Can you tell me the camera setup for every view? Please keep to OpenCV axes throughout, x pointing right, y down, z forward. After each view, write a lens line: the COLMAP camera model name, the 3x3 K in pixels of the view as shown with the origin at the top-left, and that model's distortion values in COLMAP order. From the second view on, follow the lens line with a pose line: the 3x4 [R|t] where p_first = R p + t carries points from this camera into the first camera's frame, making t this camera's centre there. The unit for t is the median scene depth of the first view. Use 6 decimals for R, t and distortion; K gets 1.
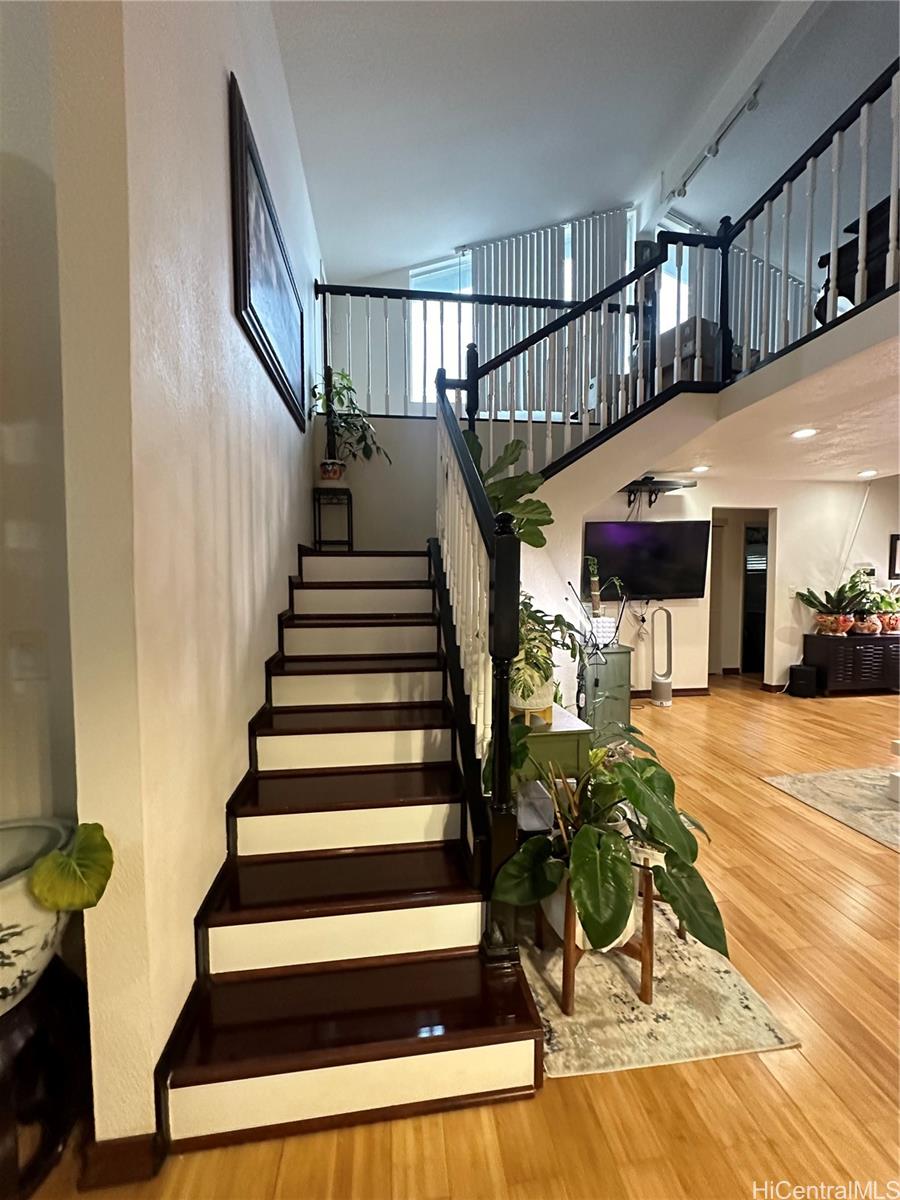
lens RADIAL K [[479.3, 0, 445.2], [0, 479.3, 595.5], [0, 0, 1]] dist [0.003244, 0.000783]
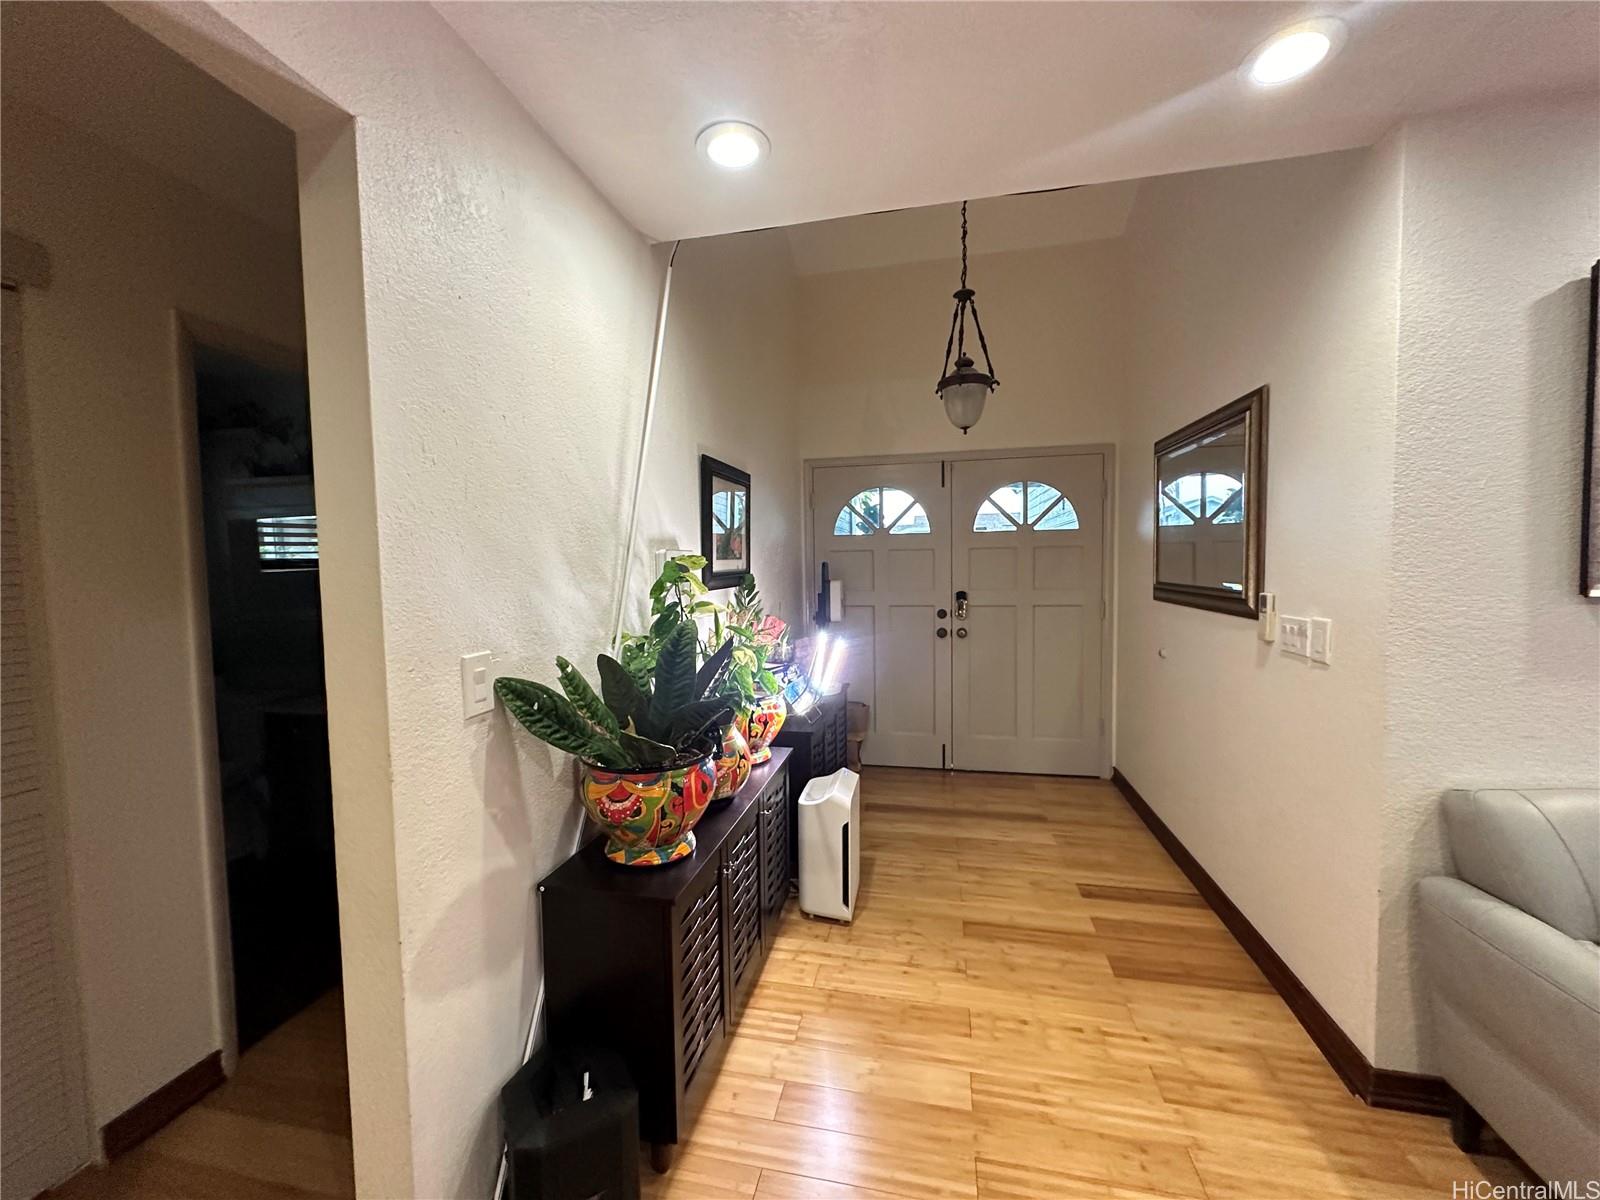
lens RADIAL K [[639.1, 0, 789.9], [0, 639.1, 604.1], [0, 0, 1]] dist [0.003244, 0.000783]
pose [[0.345369, -0.057998, 0.936673, 0.775497], [0.054940, 0.997626, 0.041514, -0.057098], [-0.936857, 0.037123, 0.347736, 1.155353]]
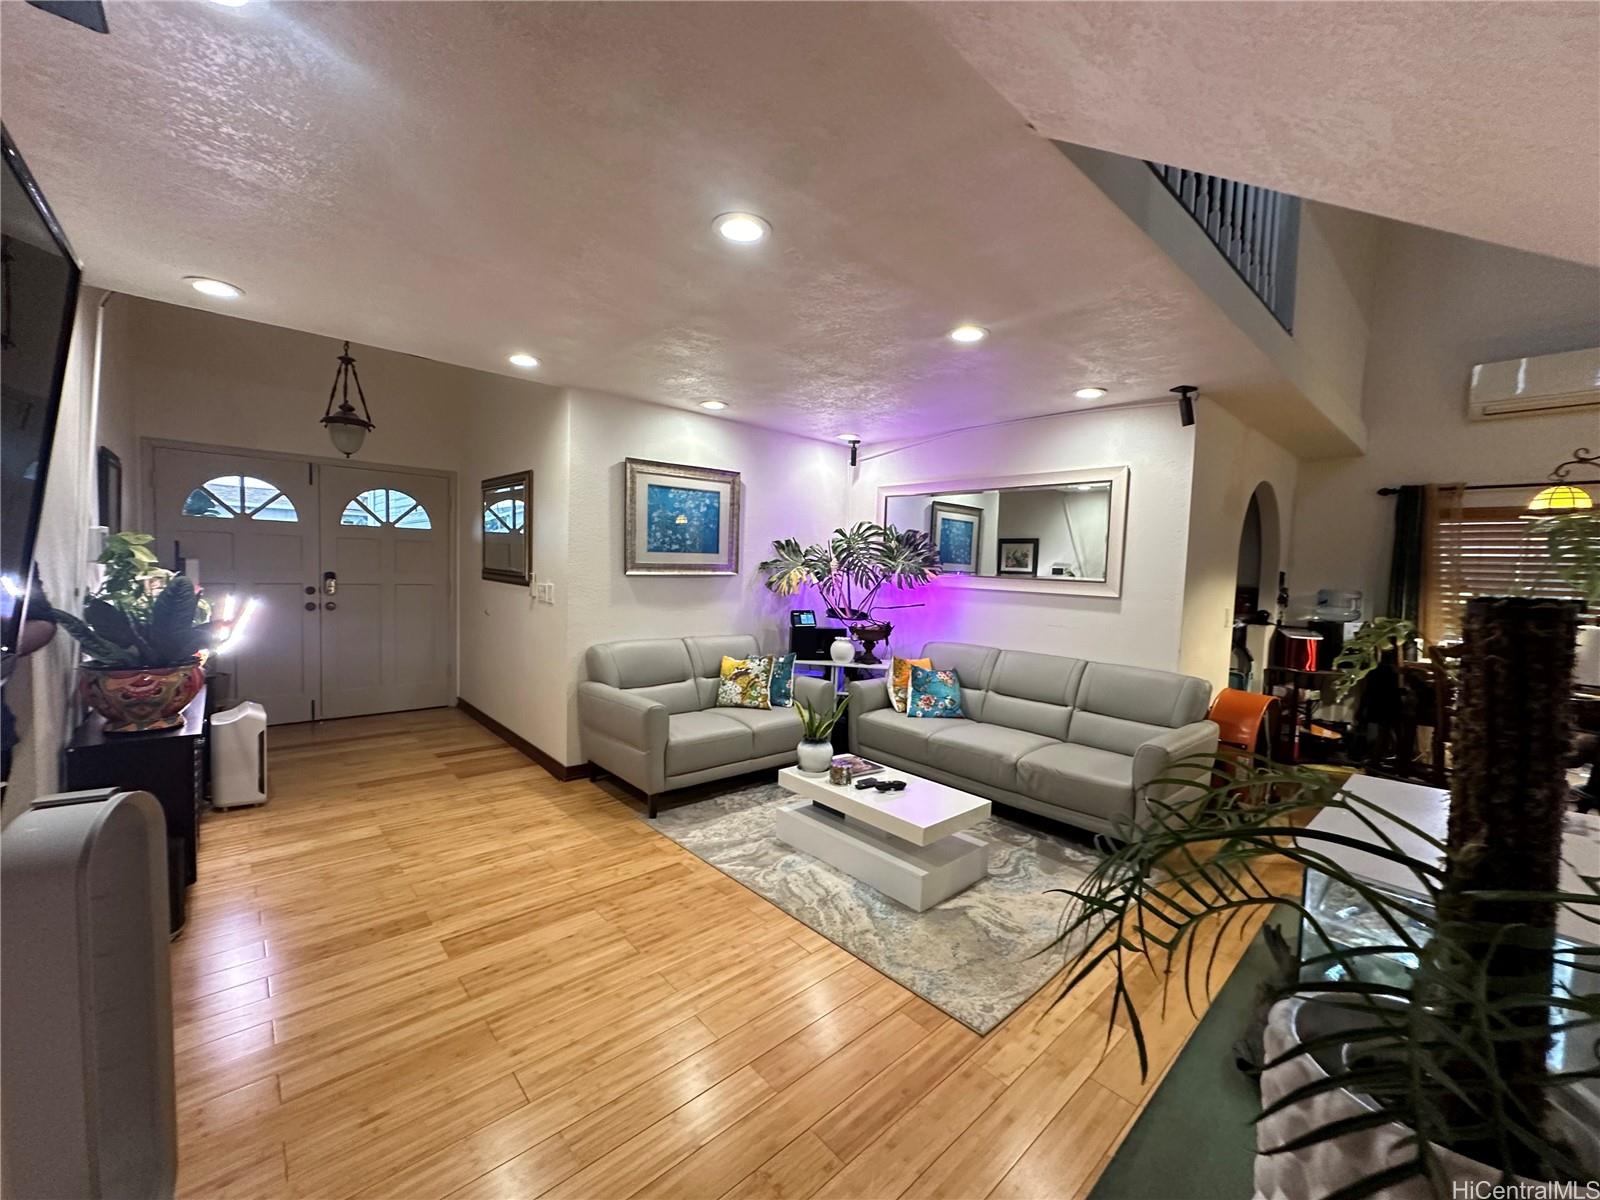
lens RADIAL K [[639.1, 0, 805.3], [0, 639.1, 599.8], [0, 0, 1]] dist [0.003244, 0.000783]
pose [[-0.573747, -0.059480, 0.816870, 0.239021], [0.002957, 0.997203, 0.074688, -0.056837], [-0.819028, 0.045268, -0.571966, 1.213831]]
